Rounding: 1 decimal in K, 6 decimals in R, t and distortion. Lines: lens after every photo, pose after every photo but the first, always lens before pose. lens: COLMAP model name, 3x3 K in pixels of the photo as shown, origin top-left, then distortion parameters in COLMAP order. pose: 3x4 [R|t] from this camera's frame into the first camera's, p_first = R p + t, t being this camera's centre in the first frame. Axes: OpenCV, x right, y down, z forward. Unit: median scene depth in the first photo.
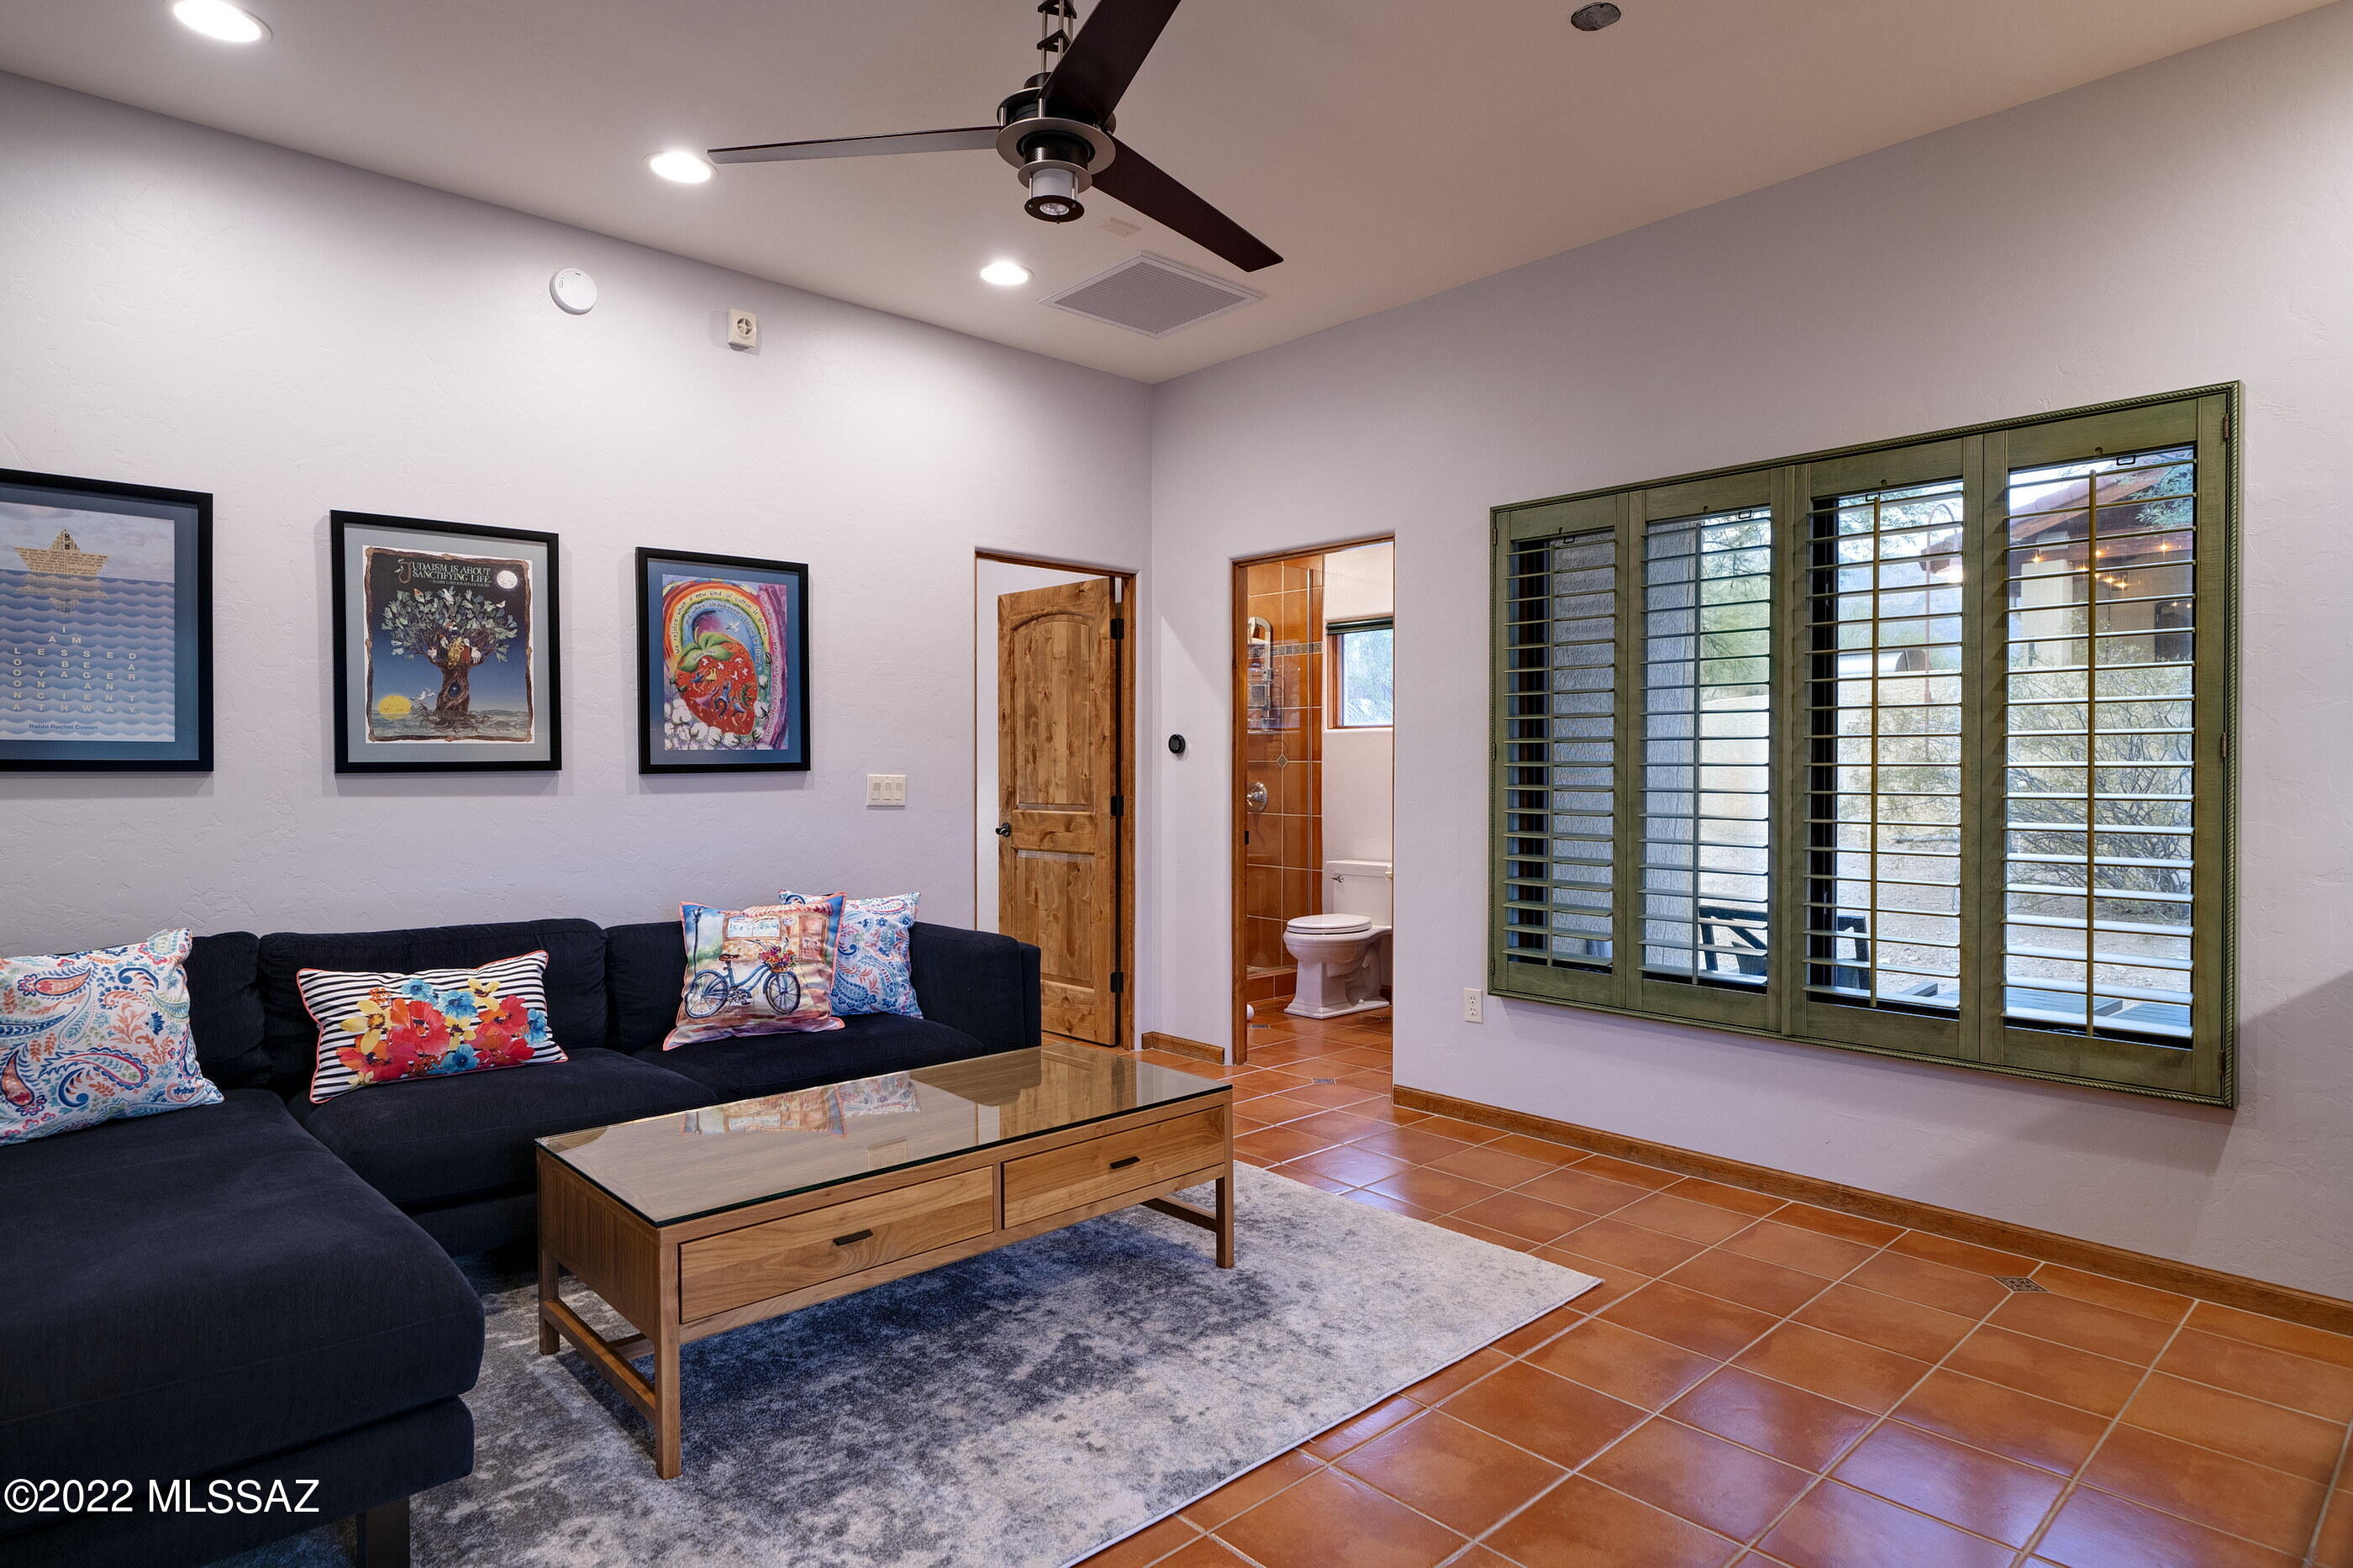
lens RADIAL K [[1287.4, 0, 1182.7], [0, 1287.4, 779.1], [0, 0, 1]] dist [0.000201, 0.000002]
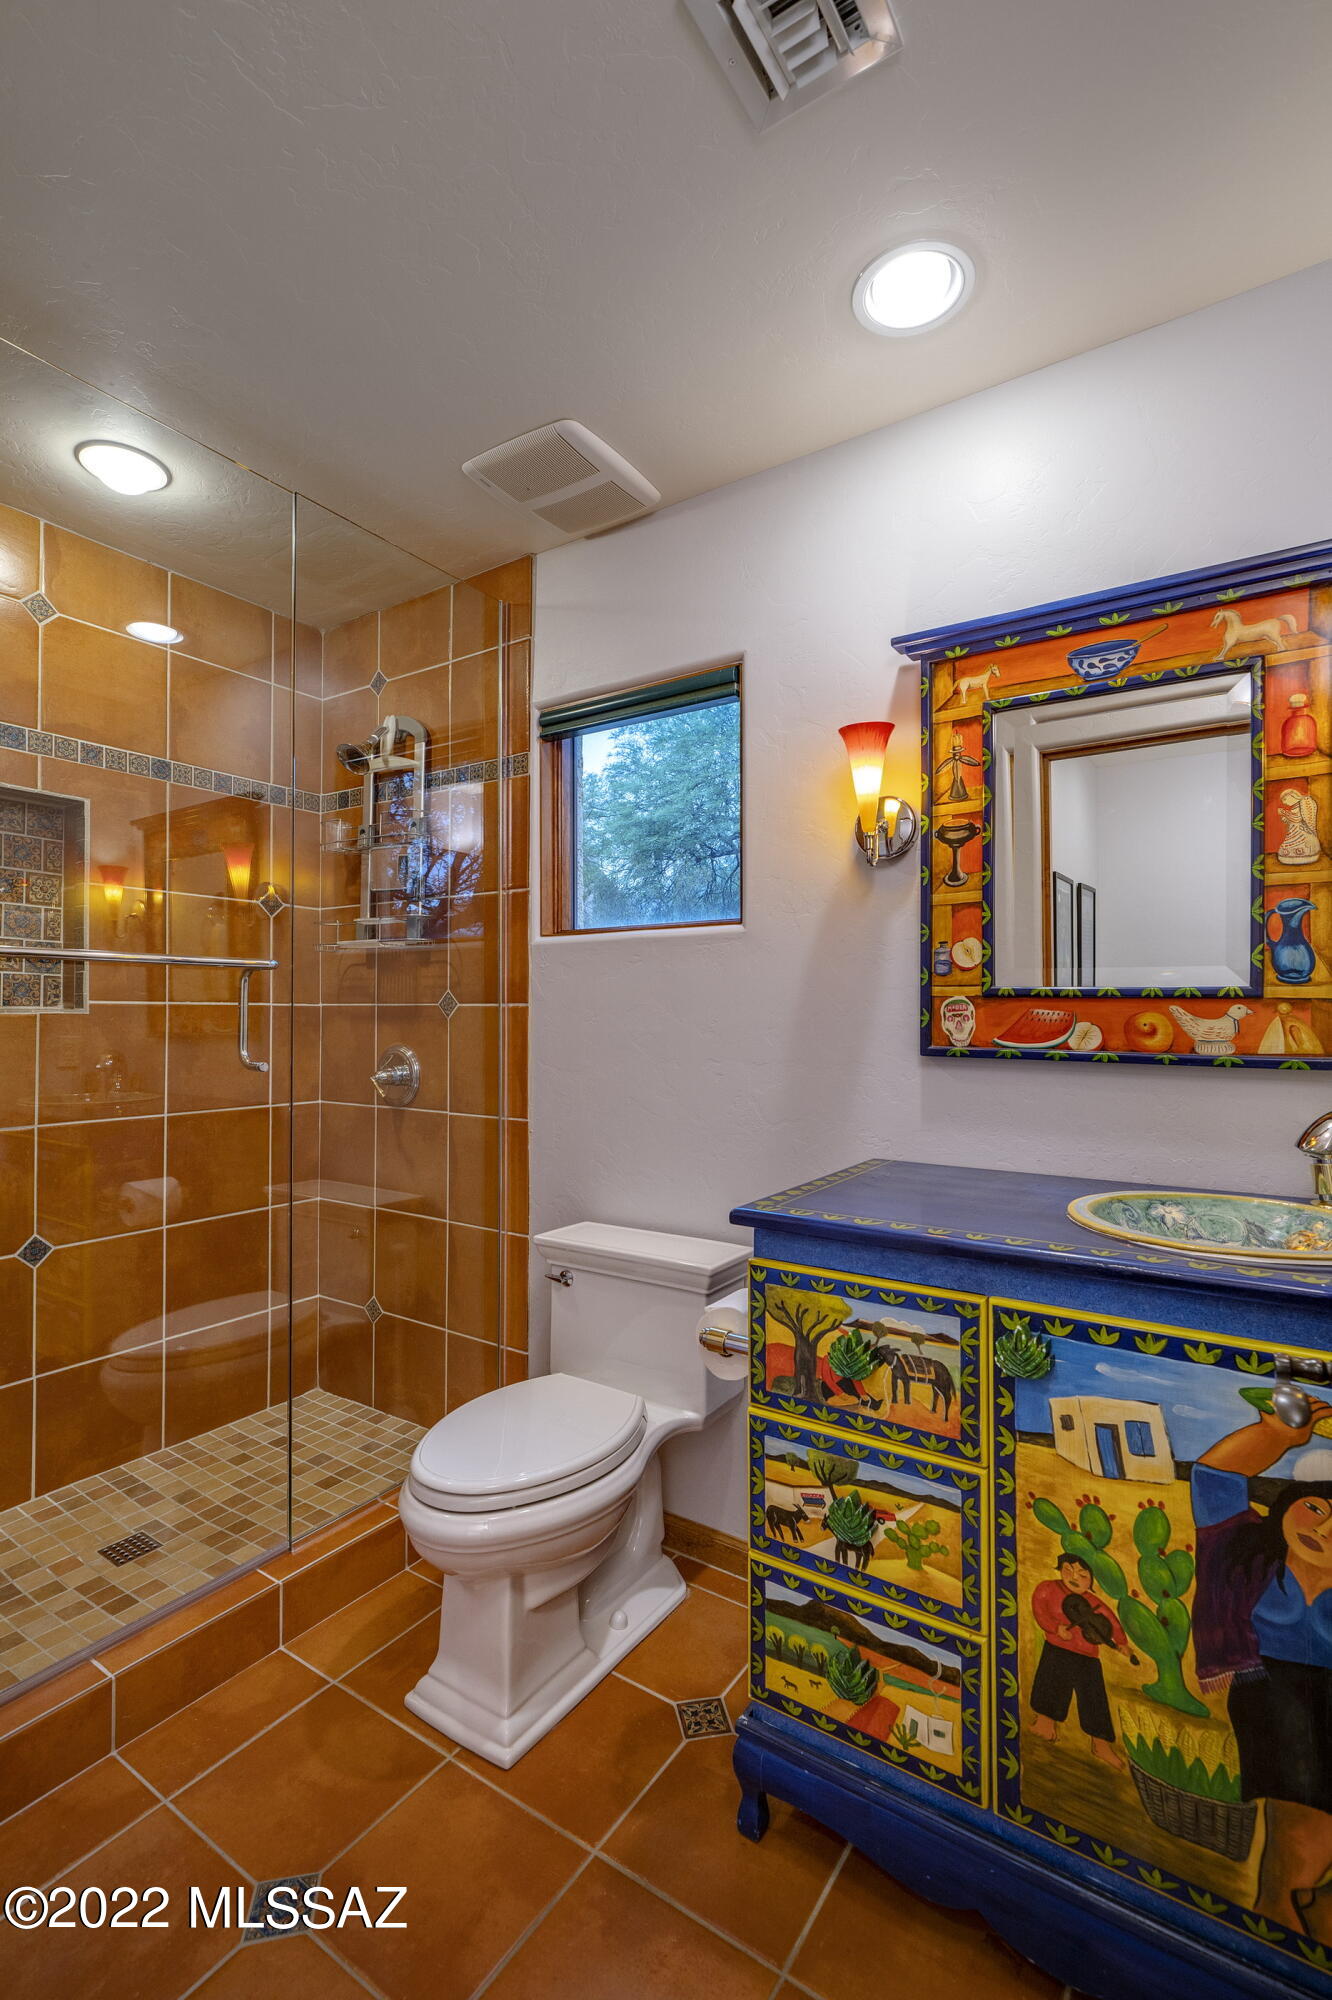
lens RADIAL K [[906.1, 0, 669.3], [0, 906.1, 1003.8], [0, 0, 1]] dist [0.001559, 0.000048]
pose [[0.971909, 0.004710, 0.235308, 0.079782], [0.001538, 0.999651, -0.026361, -0.004953], [-0.235350, 0.025982, 0.971563, 0.661205]]
